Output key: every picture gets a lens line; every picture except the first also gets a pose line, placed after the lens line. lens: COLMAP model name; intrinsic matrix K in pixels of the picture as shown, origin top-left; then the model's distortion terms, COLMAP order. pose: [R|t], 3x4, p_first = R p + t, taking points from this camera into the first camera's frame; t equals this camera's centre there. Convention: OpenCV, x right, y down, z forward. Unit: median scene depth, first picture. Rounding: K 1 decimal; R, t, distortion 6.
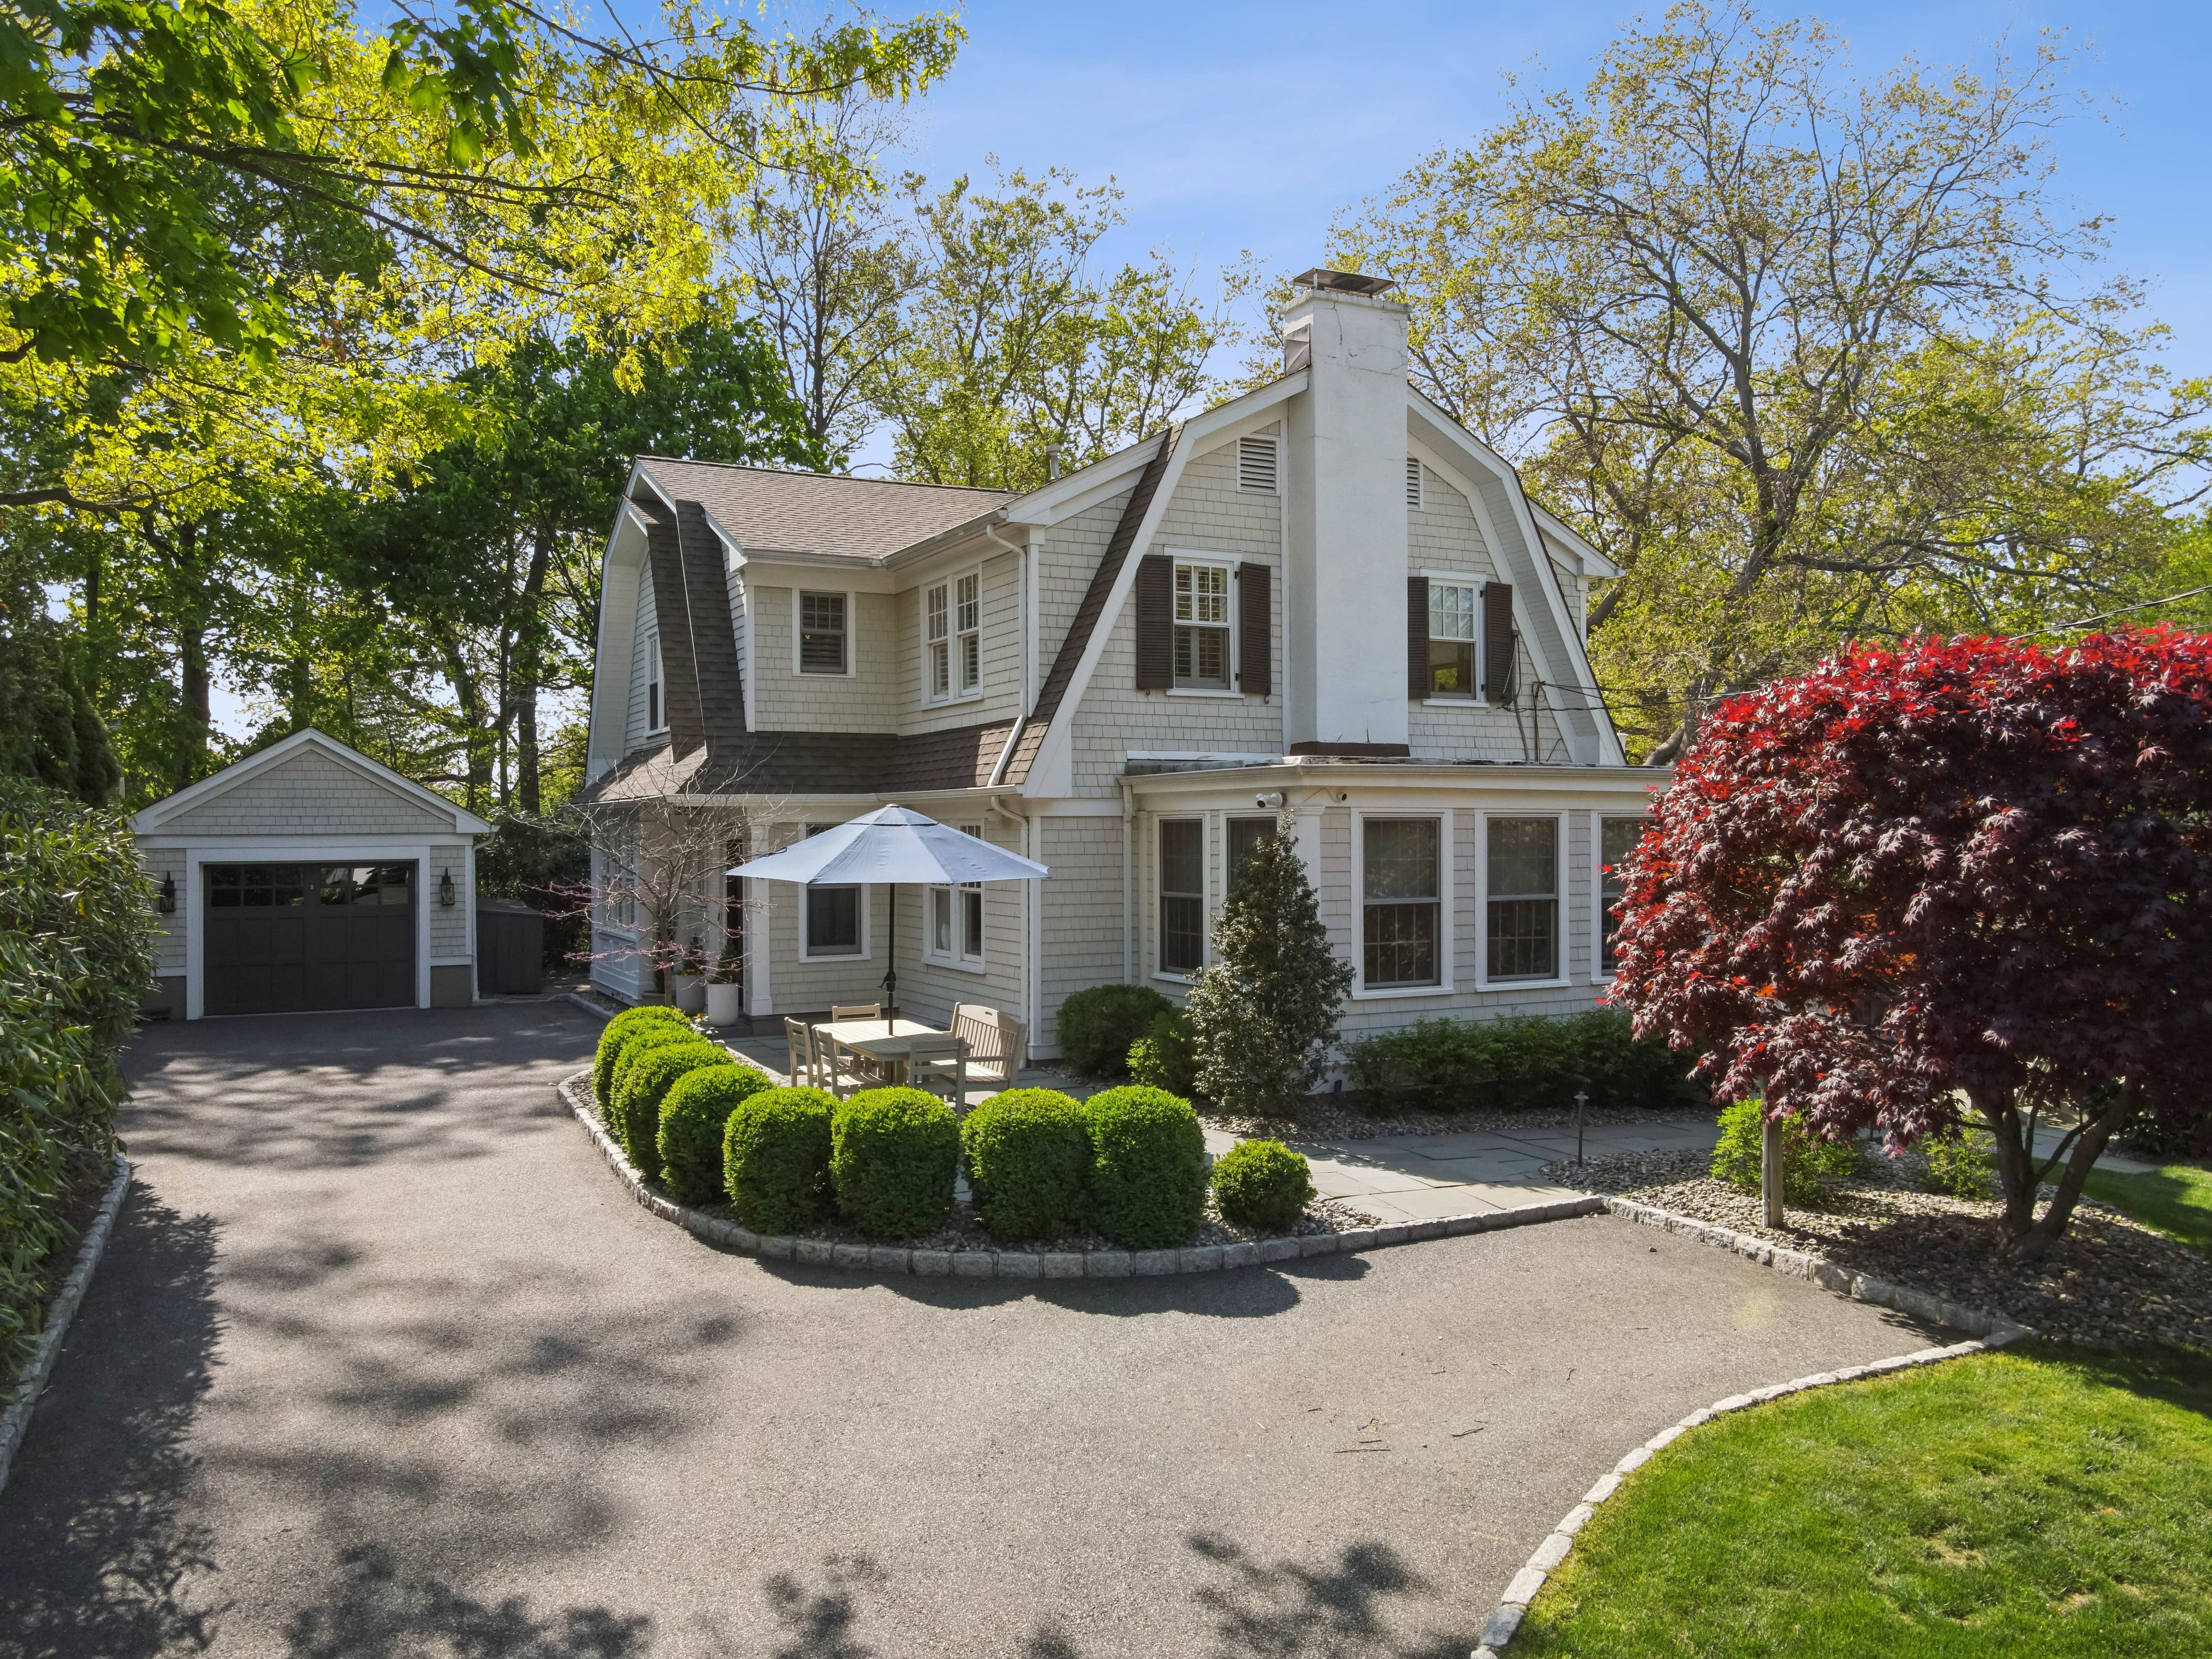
lens RADIAL K [[1666.6, 0, 1103.7], [0, 1666.6, 811.1], [0, 0, 1]] dist [-0.003590, 0.038781]
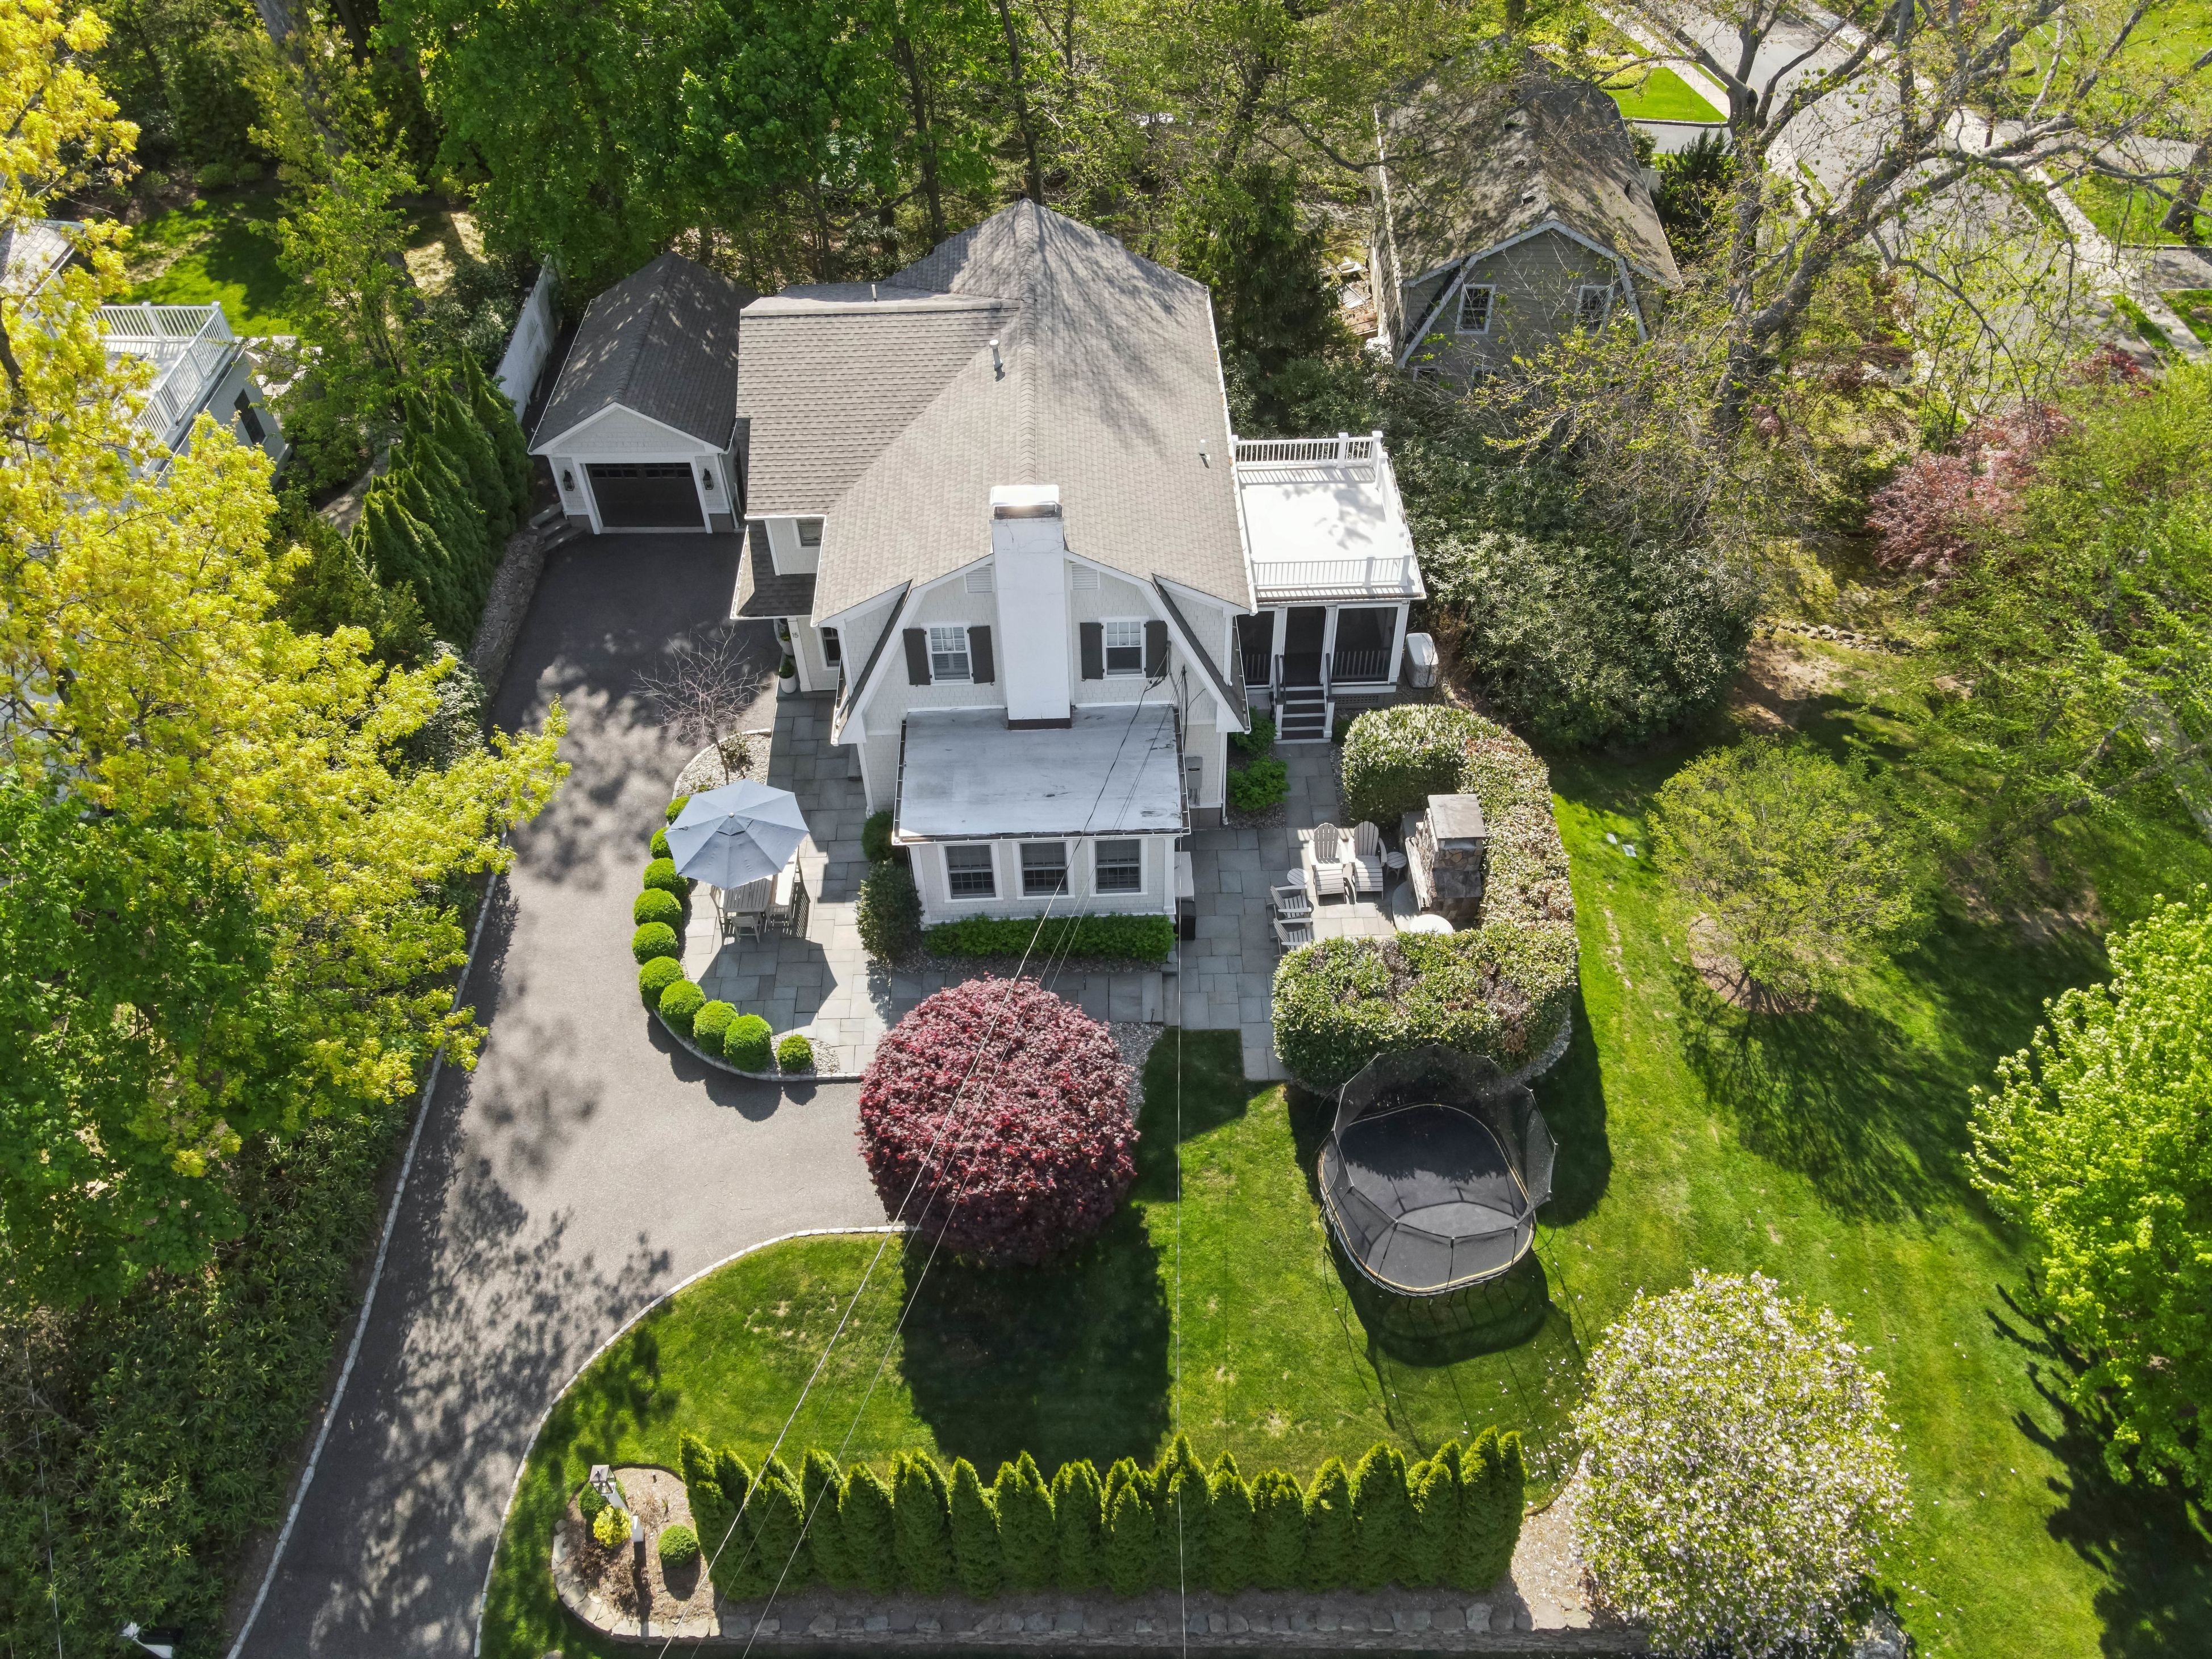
lens RADIAL K [[1666.6, 0, 1109.7], [0, 1666.6, 825.2], [0, 0, 1]] dist [-0.003590, 0.038781]
pose [[0.905302, 0.300790, -0.299924, 0.788109], [0.021950, 0.672017, 0.740210, -1.273892], [0.424202, -0.676697, 0.601776, -0.129775]]
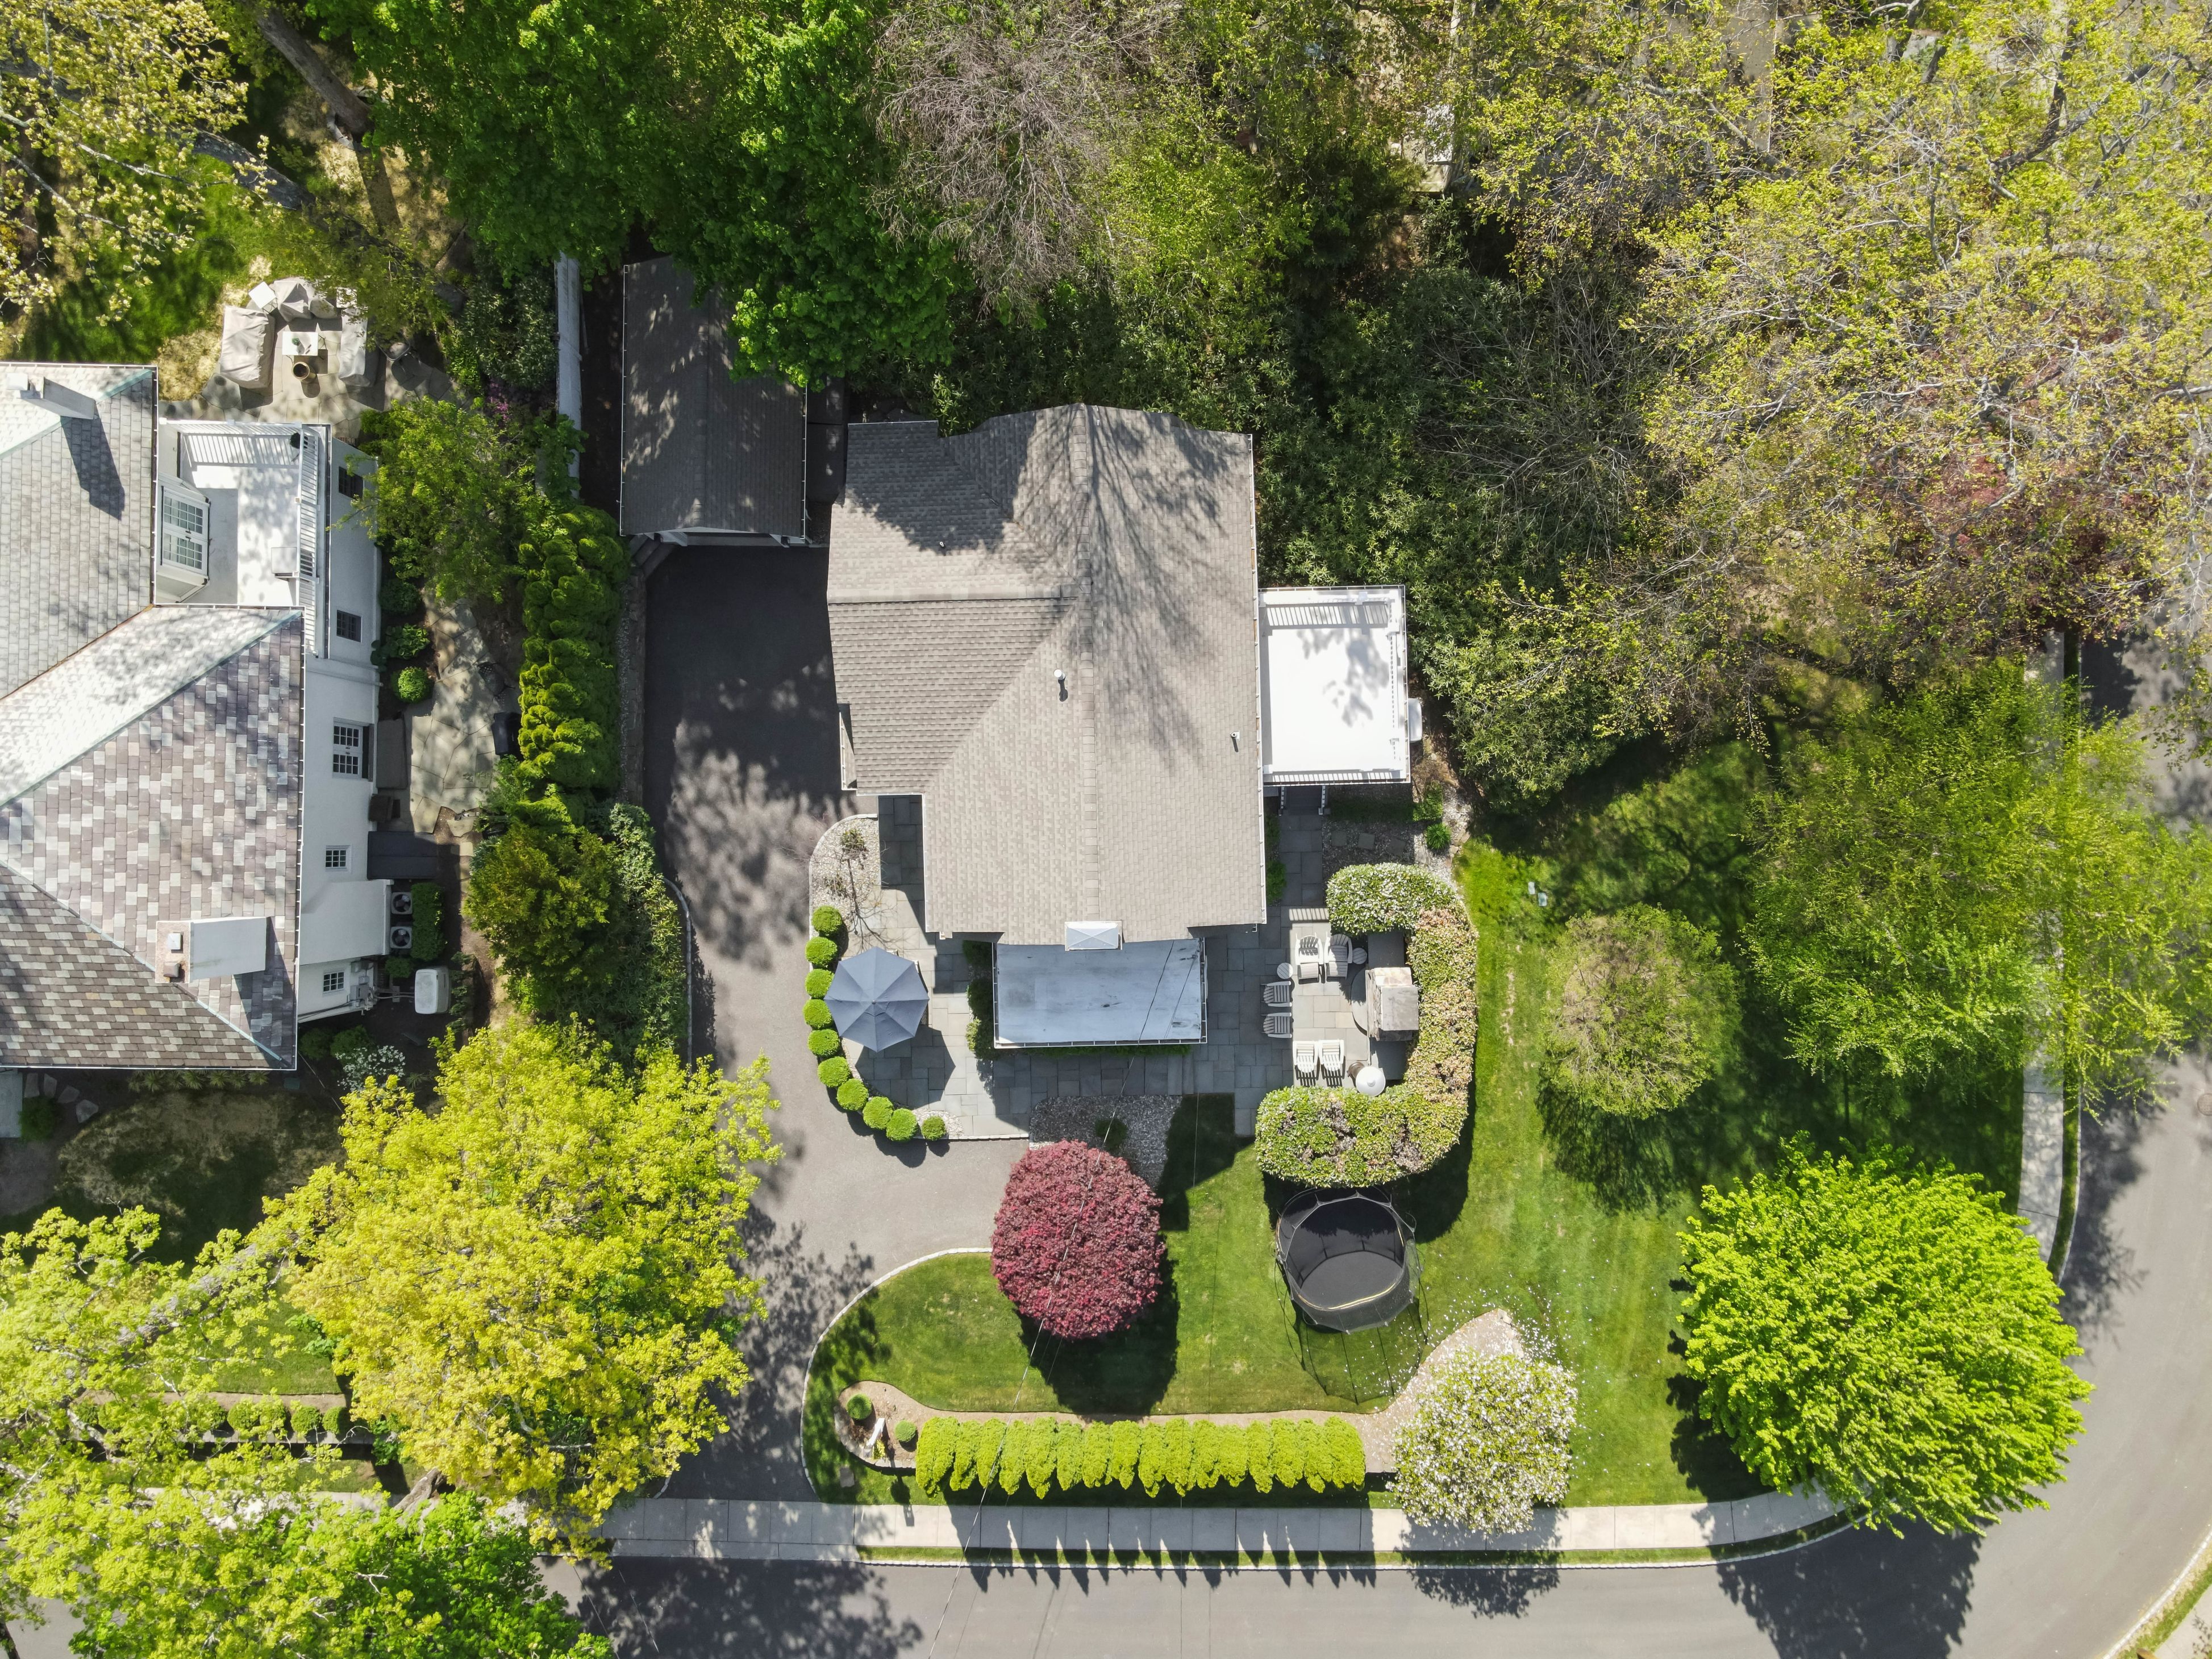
lens RADIAL K [[1666.6, 0, 1111.4], [0, 1666.6, 831.2], [0, 0, 1]] dist [-0.003590, 0.038781]
pose [[0.901936, 0.431805, -0.007478, 0.124993], [0.012488, -0.008768, 0.999884, -2.386973], [0.431689, -0.901924, -0.013301, 1.157205]]
